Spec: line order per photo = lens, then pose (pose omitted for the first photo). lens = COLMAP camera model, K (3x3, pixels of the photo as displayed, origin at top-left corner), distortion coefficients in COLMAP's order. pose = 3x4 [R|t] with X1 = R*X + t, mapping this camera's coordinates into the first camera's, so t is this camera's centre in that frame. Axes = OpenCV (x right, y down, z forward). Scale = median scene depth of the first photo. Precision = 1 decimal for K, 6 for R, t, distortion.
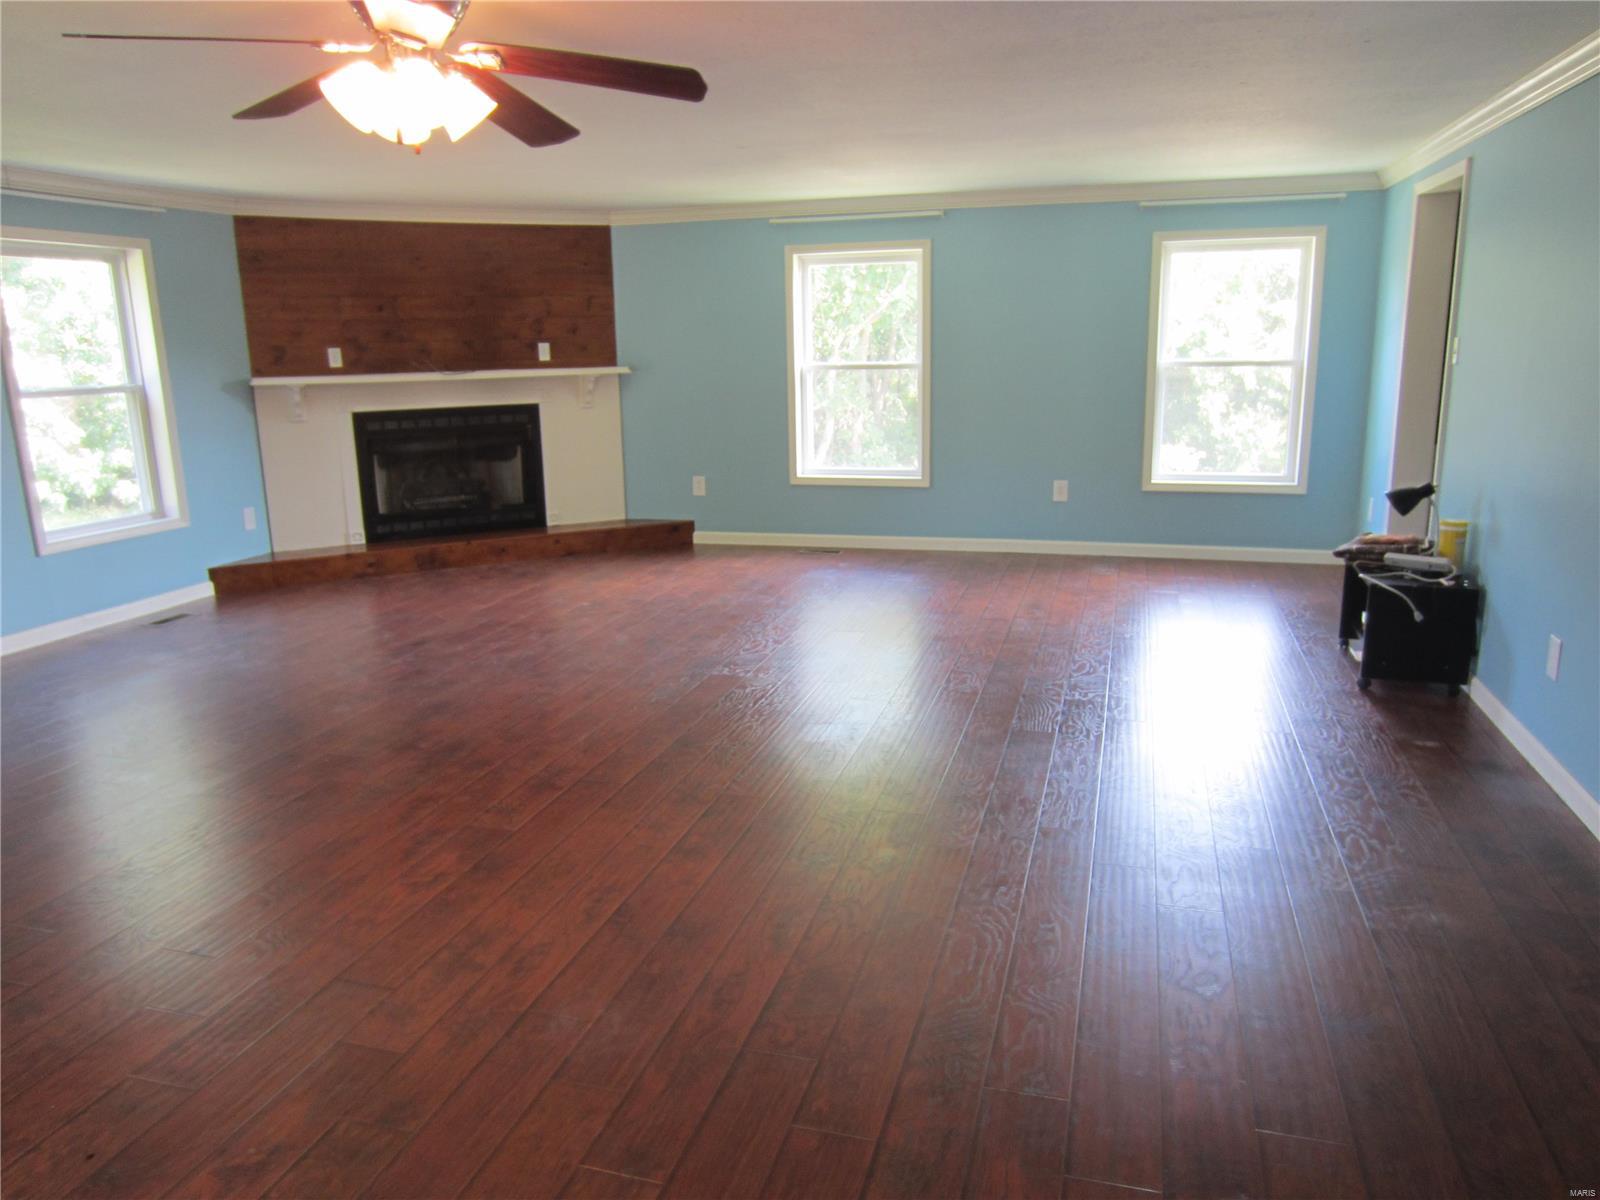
lens RADIAL K [[1140.3, 0, 794.2], [0, 1140.3, 600.1], [0, 0, 1]] dist [-0.032399, 0.009371]
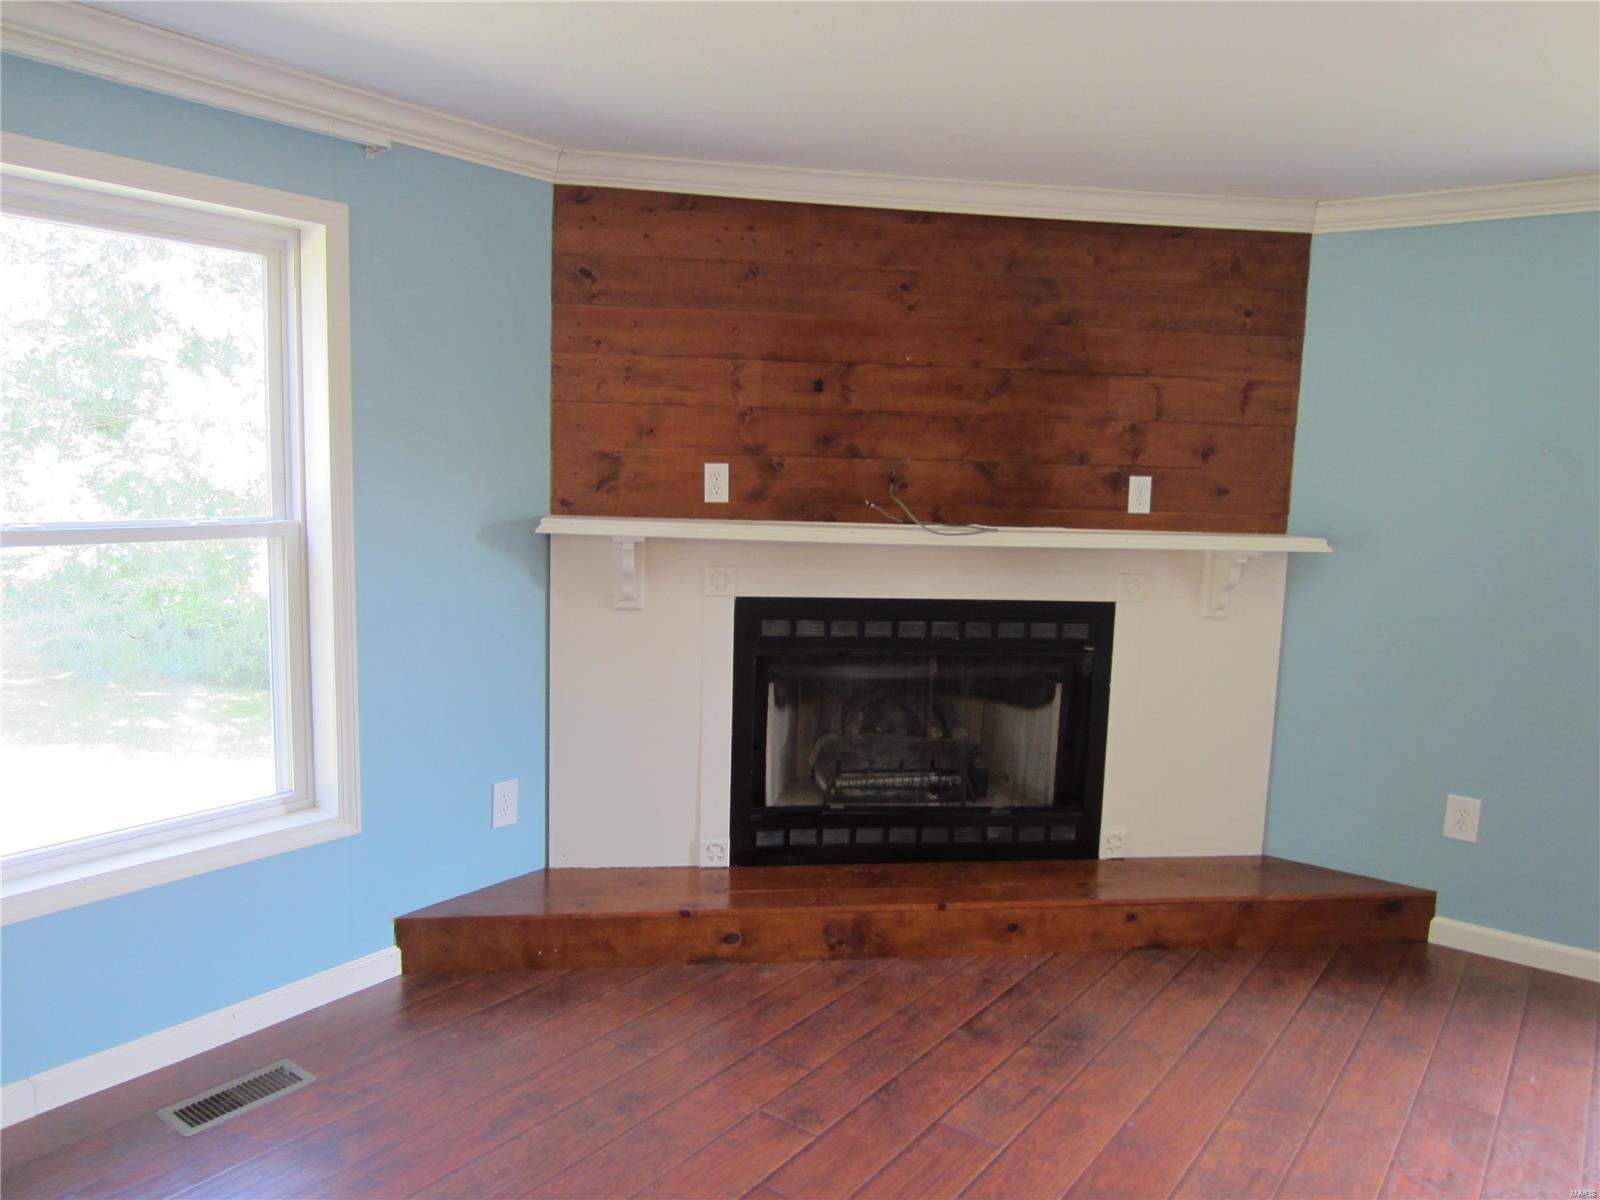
lens RADIAL K [[1133.1, 0, 812.6], [0, 1133.1, 601.2], [0, 0, 1]] dist [-0.010129, 0.001839]
pose [[0.939232, 0.091241, -0.330936, -0.196131], [-0.124339, 0.988992, -0.080216, -0.126194], [0.319974, 0.116490, 0.940238, 0.546802]]
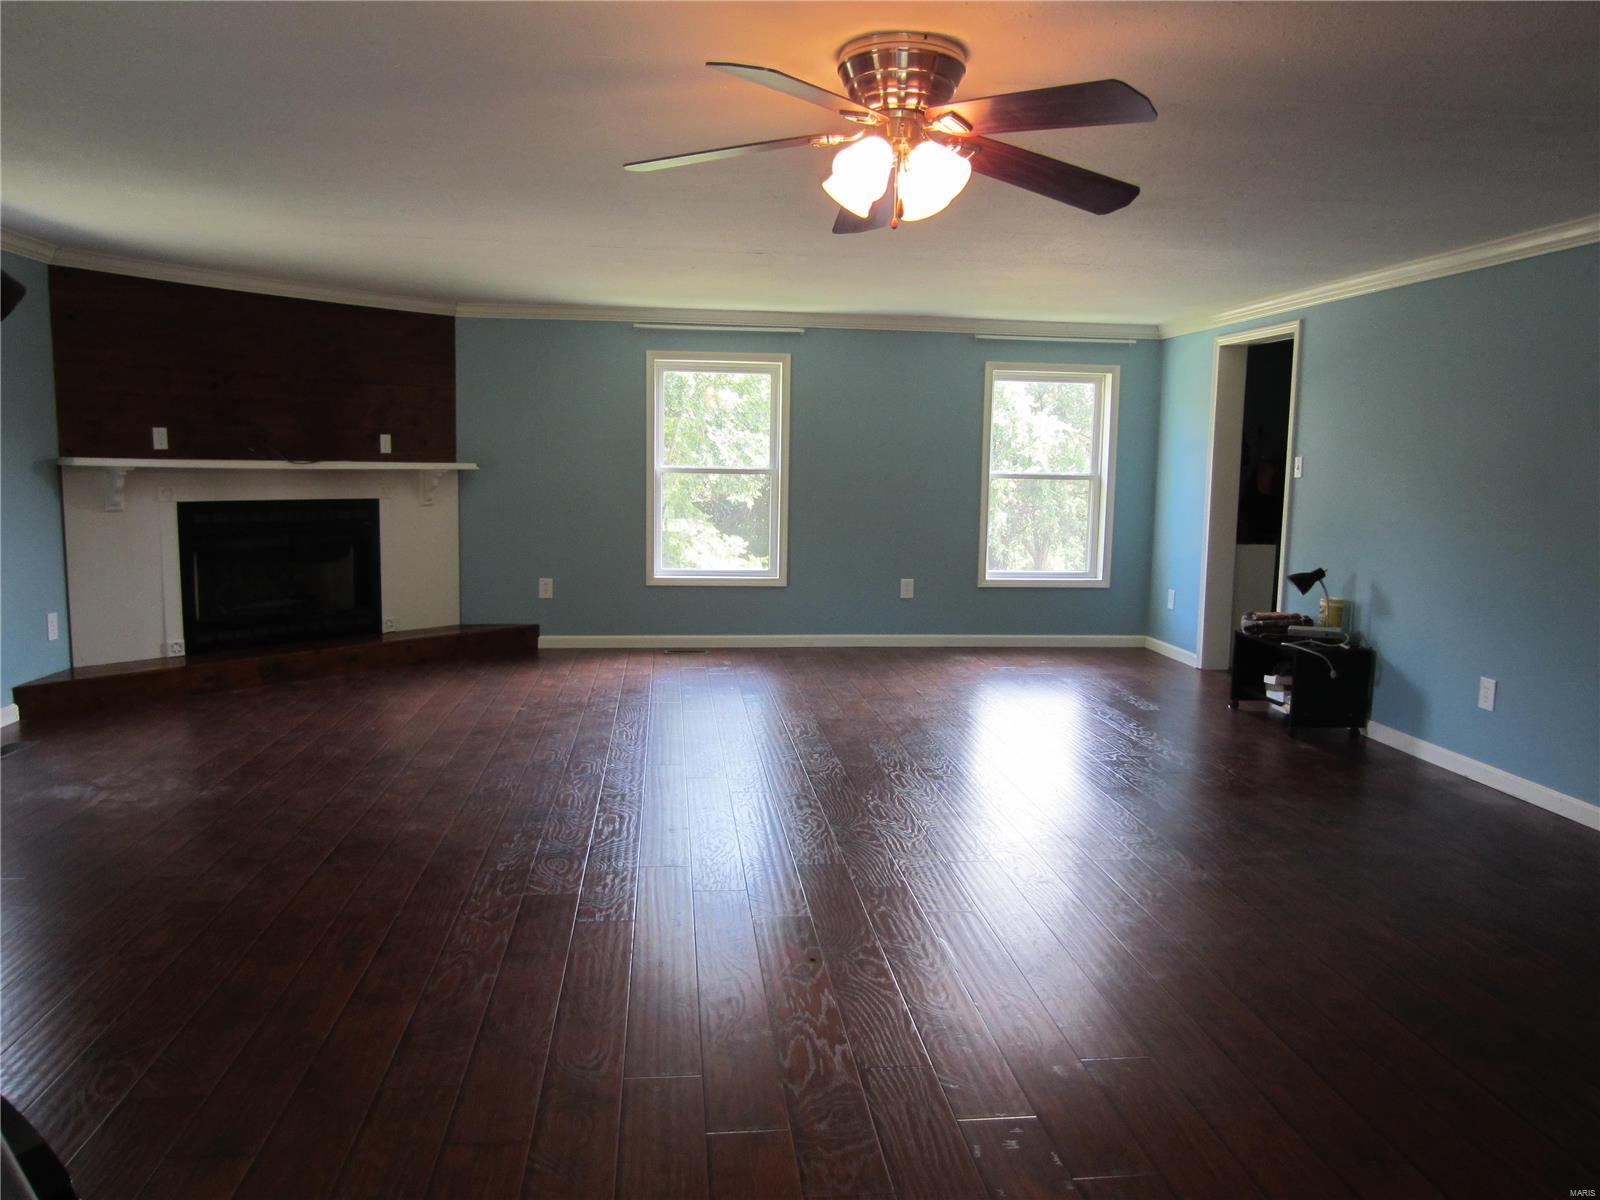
lens RADIAL K [[1140.3, 0, 794.2], [0, 1140.3, 600.1], [0, 0, 1]] dist [-0.032399, 0.009371]
pose [[0.921117, -0.010567, 0.389143, -0.285841], [0.051189, 0.994239, -0.094170, 0.012083], [-0.385906, 0.106661, 0.916351, 0.044111]]
